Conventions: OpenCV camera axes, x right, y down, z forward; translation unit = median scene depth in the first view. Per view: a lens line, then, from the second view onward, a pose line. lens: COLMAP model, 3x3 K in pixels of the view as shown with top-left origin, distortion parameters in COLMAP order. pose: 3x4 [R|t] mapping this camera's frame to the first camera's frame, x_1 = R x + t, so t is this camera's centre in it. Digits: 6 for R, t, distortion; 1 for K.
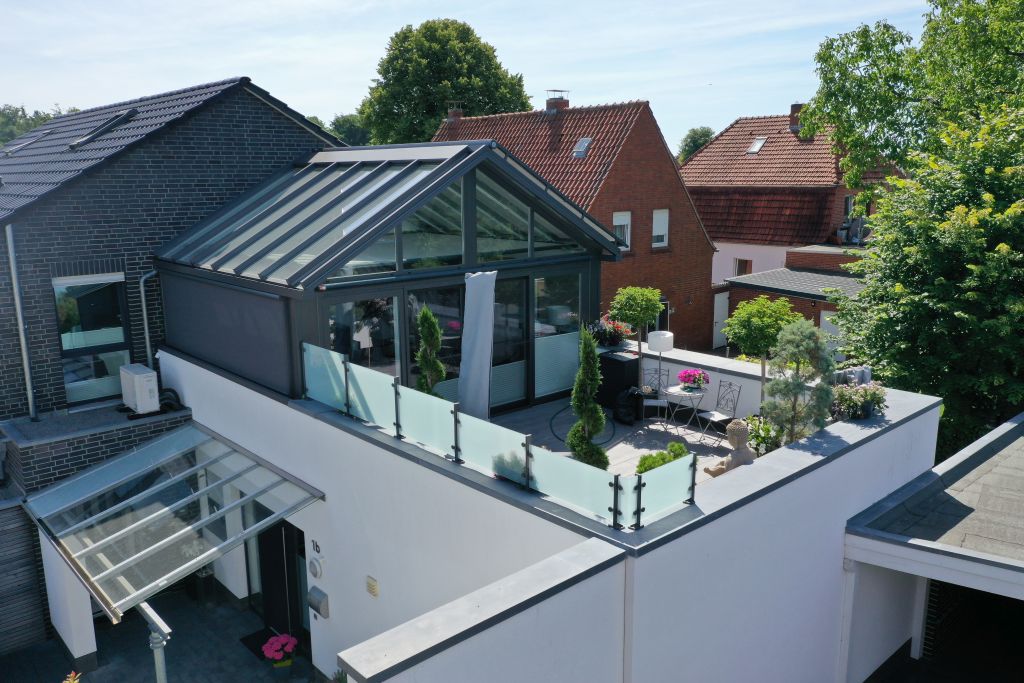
lens RADIAL K [[801.2, 0, 512.0], [0, 801.2, 341.5], [0, 0, 1]] dist [0.010587, 0.000994]
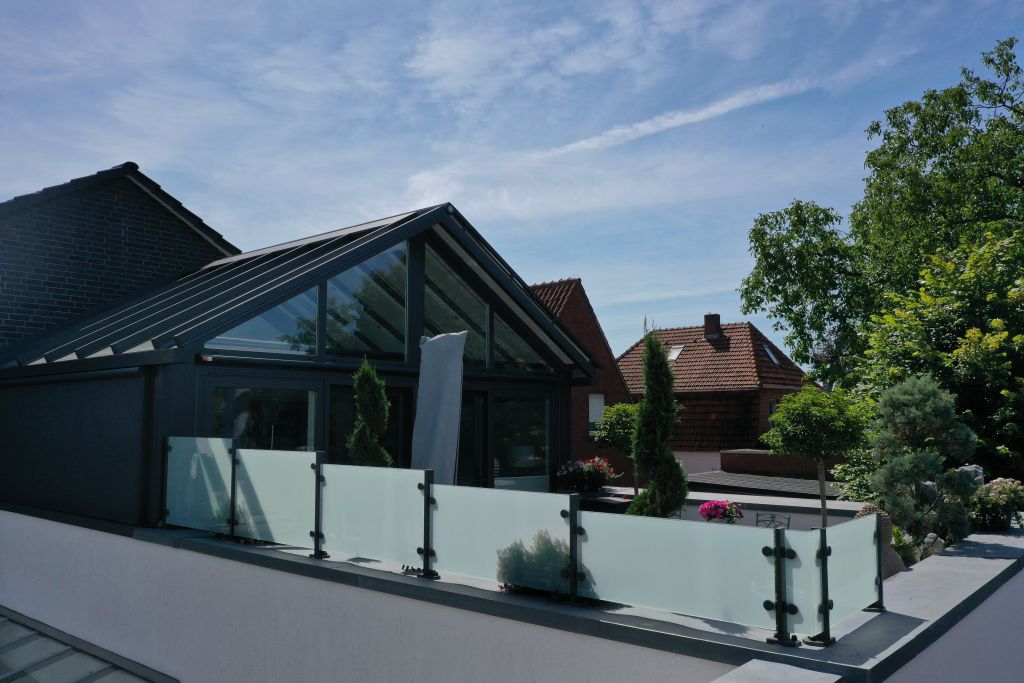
lens RADIAL K [[807.2, 0, 512.0], [0, 807.2, 341.5], [0, 0, 1]] dist [-0.000017, 0.004657]
pose [[0.992164, 0.018361, 0.123589, -0.065053], [0.019177, 0.955047, -0.295833, 0.127002], [-0.123465, 0.295885, 0.947211, 0.317002]]
